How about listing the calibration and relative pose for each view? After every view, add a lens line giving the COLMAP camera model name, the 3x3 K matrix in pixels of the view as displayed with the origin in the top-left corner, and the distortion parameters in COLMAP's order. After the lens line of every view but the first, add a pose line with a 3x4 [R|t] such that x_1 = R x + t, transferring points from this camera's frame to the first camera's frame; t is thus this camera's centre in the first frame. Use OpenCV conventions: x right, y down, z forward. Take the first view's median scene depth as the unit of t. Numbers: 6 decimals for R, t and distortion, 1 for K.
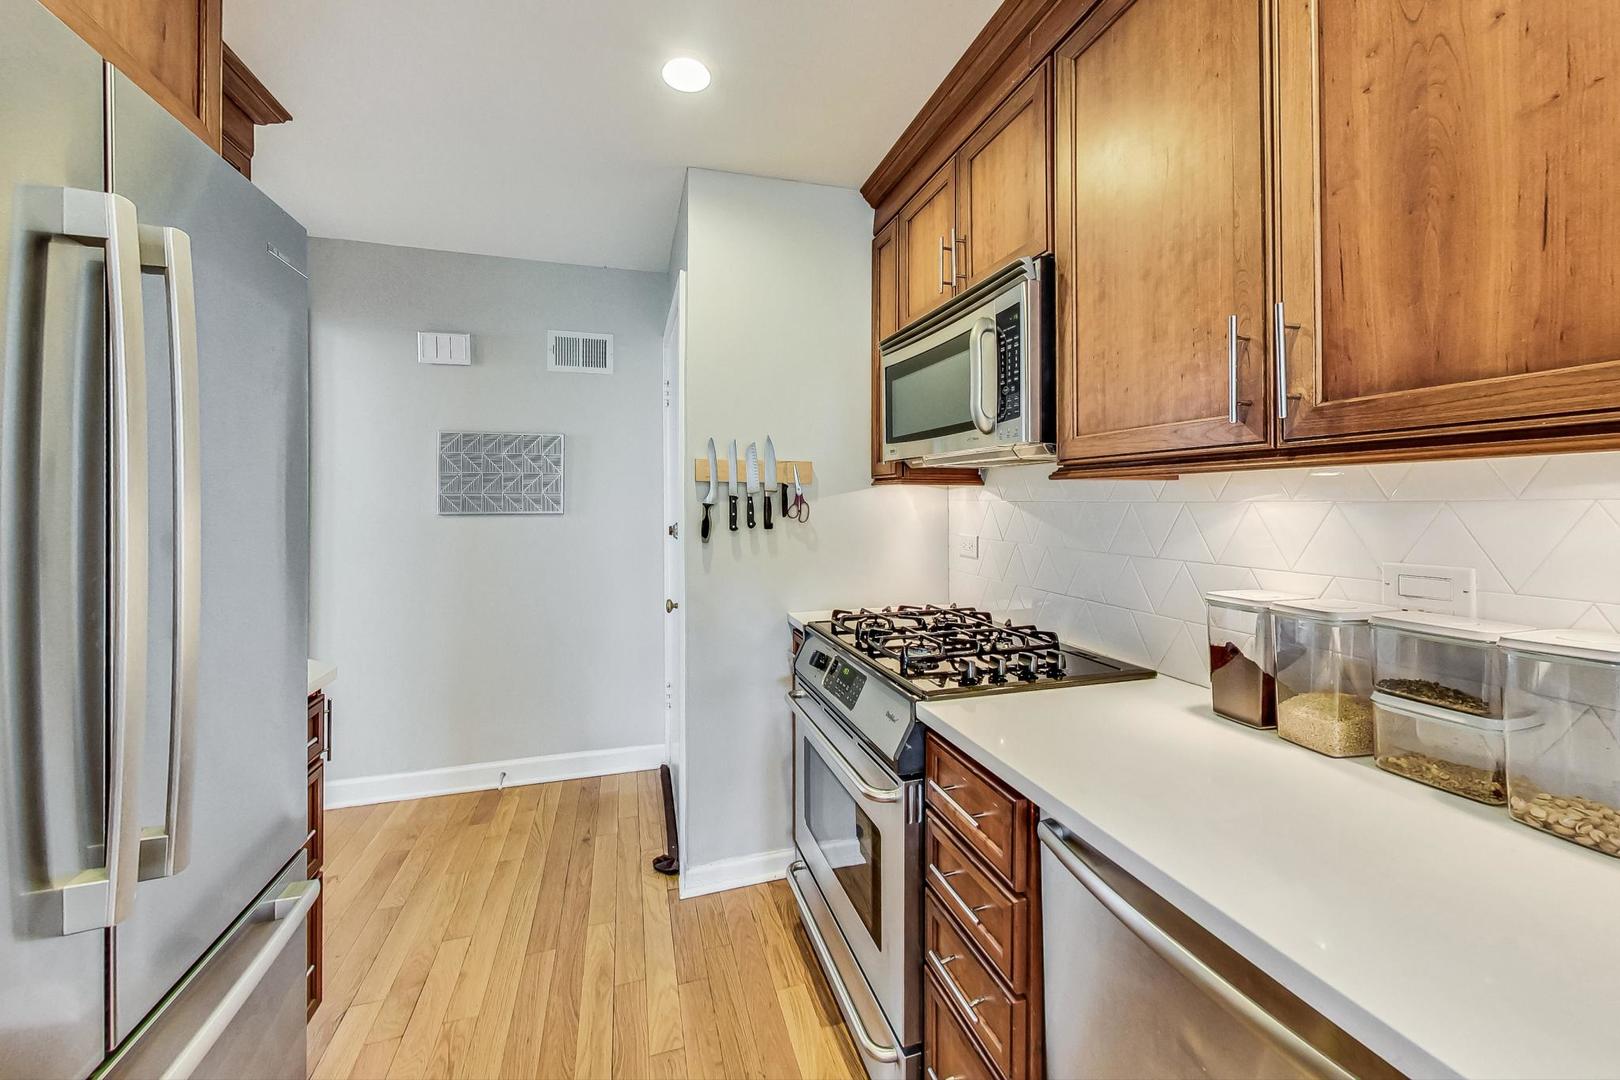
lens RADIAL K [[607.7, 0, 834.5], [0, 607.7, 508.8], [0, 0, 1]] dist [0.001357, -0.000618]
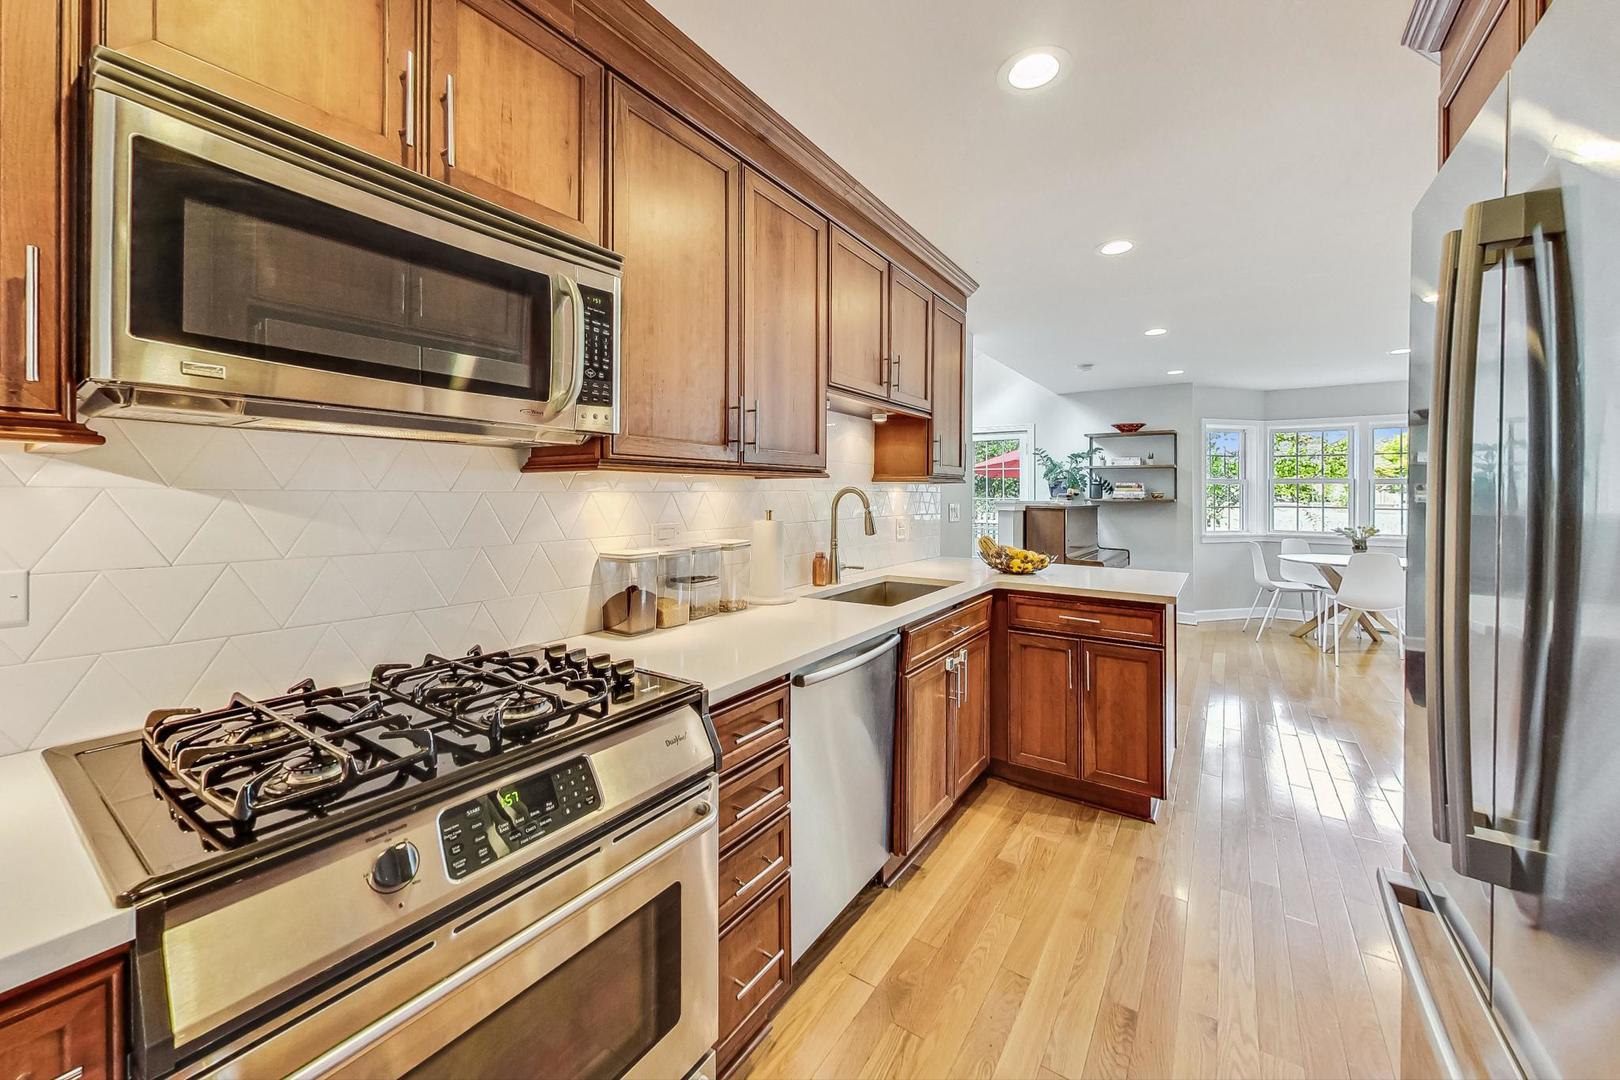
lens RADIAL K [[607.7, 0, 821.1], [0, 607.7, 492.7], [0, 0, 1]] dist [0.001357, -0.000618]
pose [[-0.611670, -0.004191, 0.791102, -0.415991], [0.004178, 0.999955, 0.008528, -0.009642], [-0.791102, 0.008522, -0.611625, 0.789948]]
